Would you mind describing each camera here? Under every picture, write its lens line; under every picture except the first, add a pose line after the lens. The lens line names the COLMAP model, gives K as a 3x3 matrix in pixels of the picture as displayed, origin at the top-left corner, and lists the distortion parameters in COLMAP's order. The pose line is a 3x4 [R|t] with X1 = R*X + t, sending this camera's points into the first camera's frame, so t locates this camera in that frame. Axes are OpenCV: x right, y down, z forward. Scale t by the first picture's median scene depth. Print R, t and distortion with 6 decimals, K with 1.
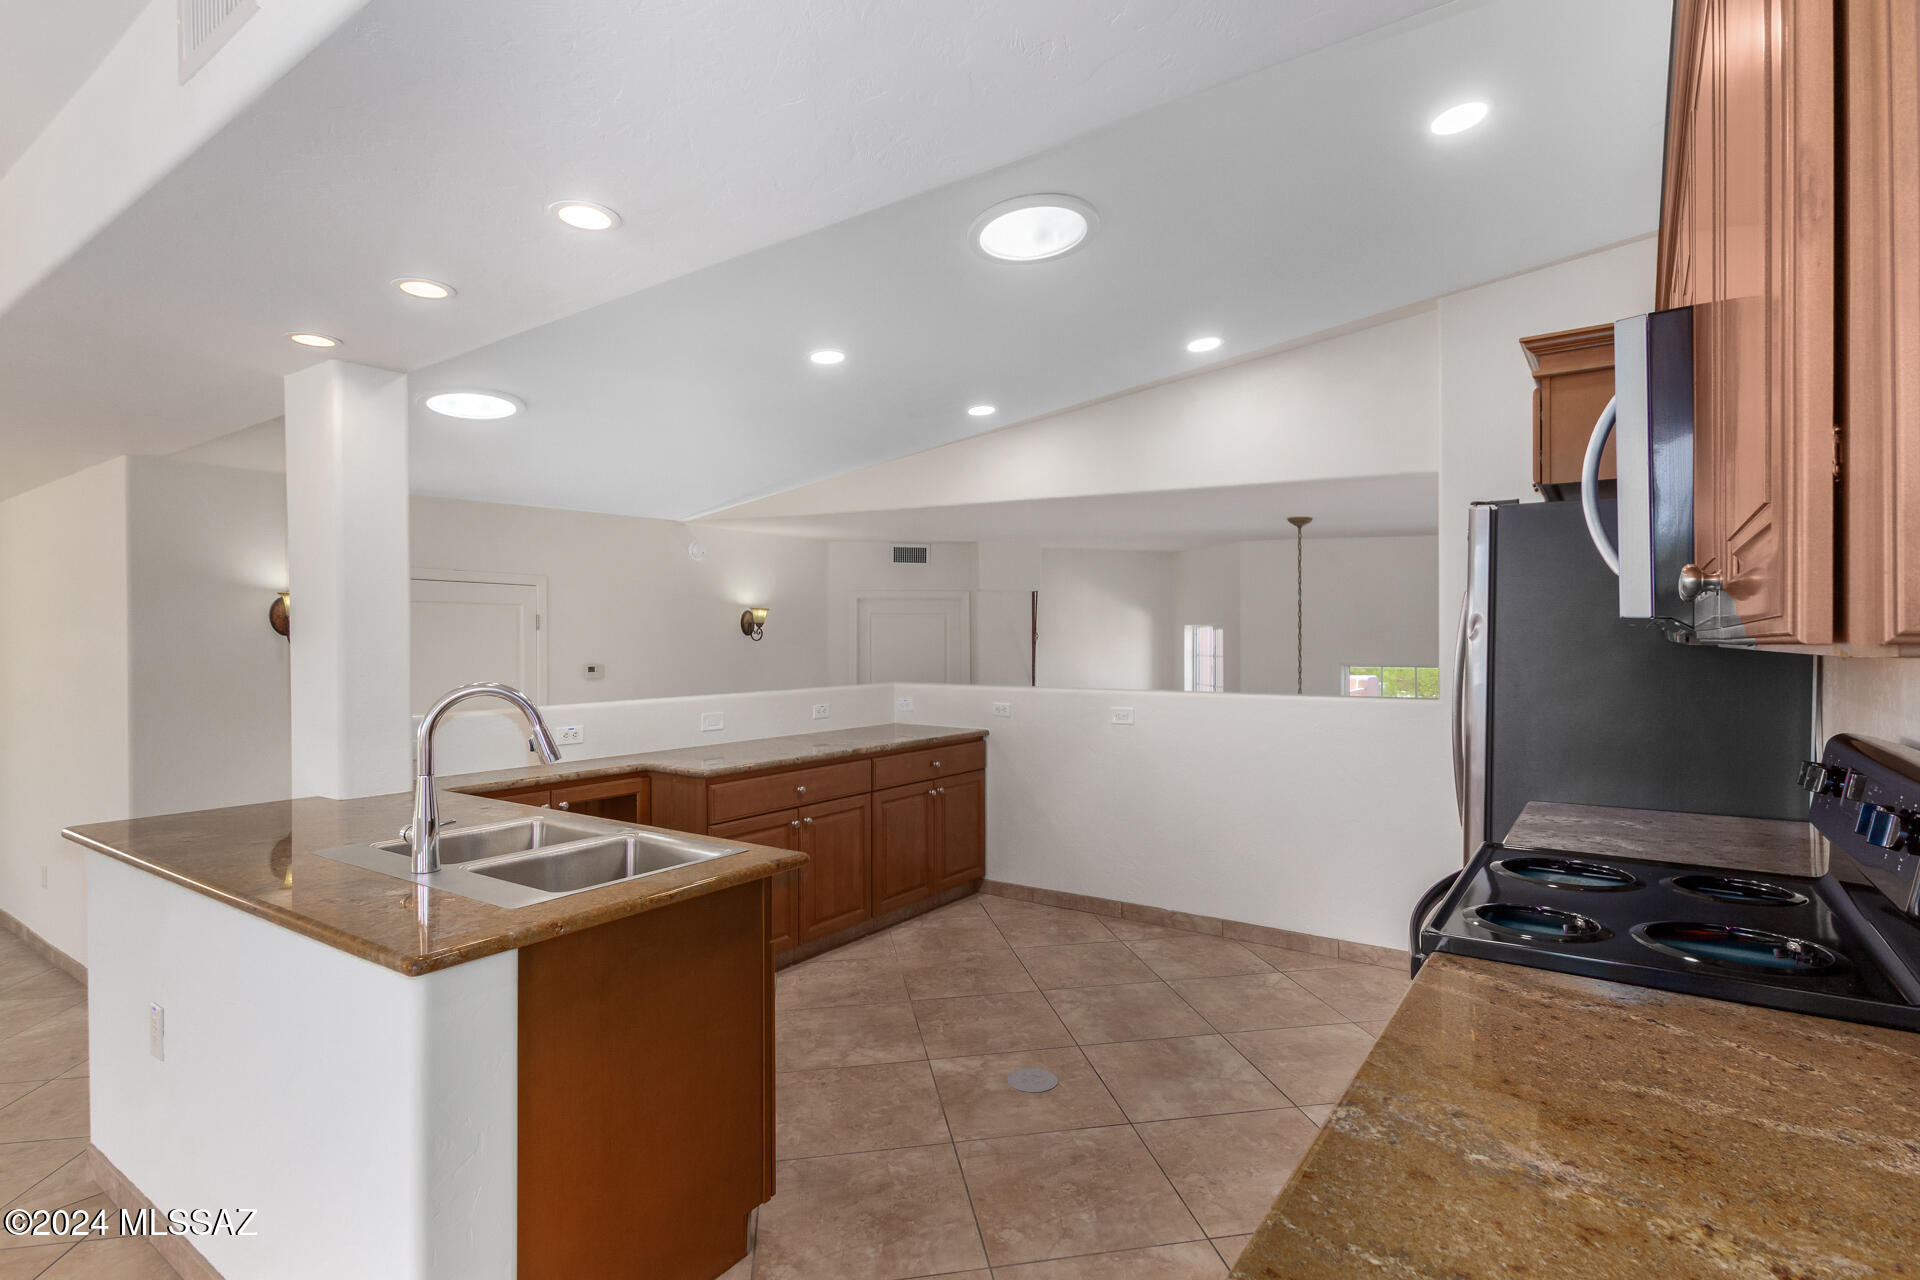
lens RADIAL K [[914.0, 0, 987.3], [0, 914.0, 649.6], [0, 0, 1]] dist [0.011549, -0.003712]
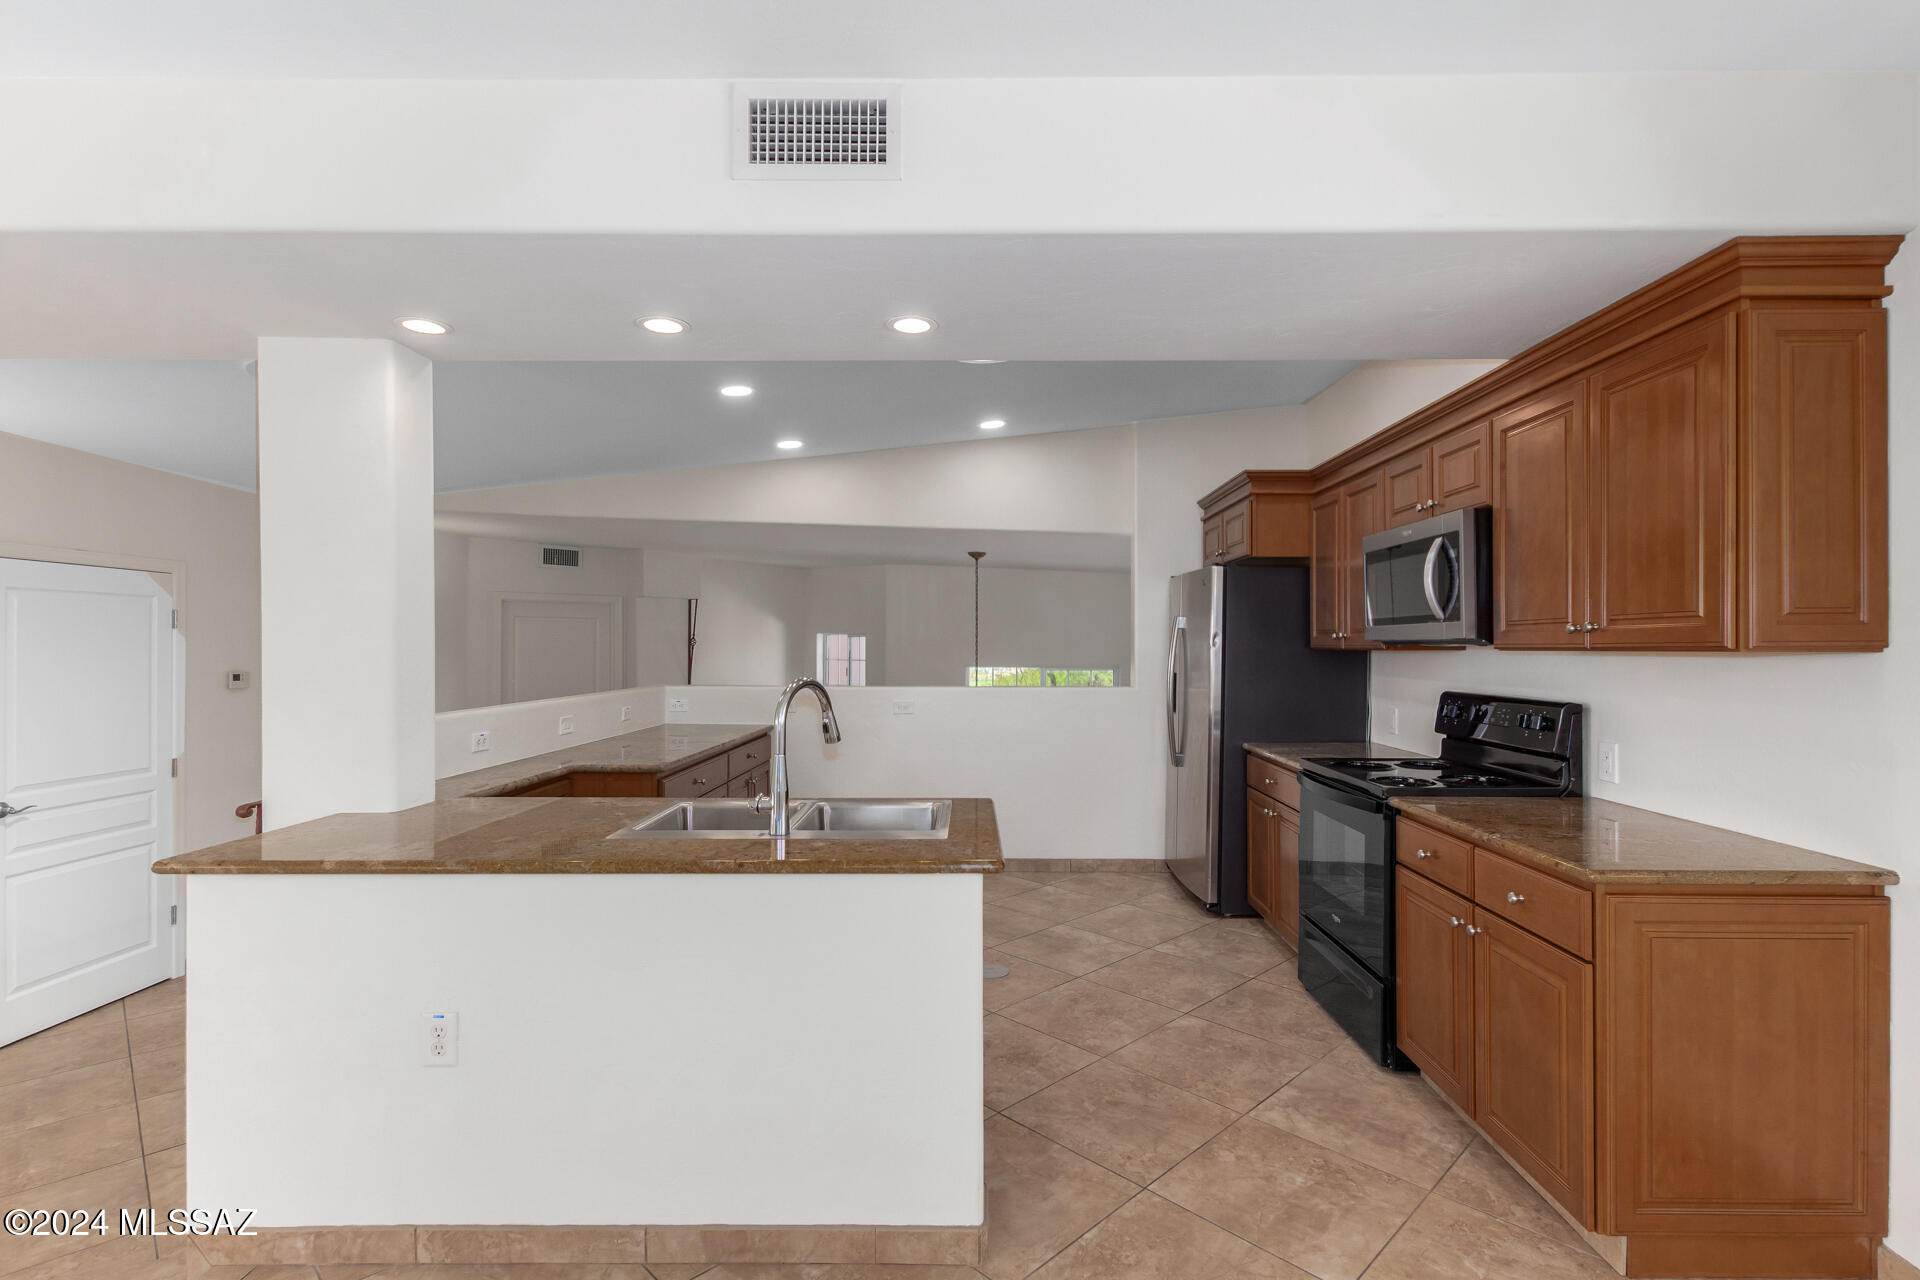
lens RADIAL K [[914.0, 0, 963.8], [0, 914.0, 646.4], [0, 0, 1]] dist [0.011549, -0.003712]
pose [[0.821778, 0.004804, 0.569787, -0.542258], [0.002047, 0.999933, -0.011382, 0.005110], [-0.569804, 0.010519, 0.821713, -0.063533]]
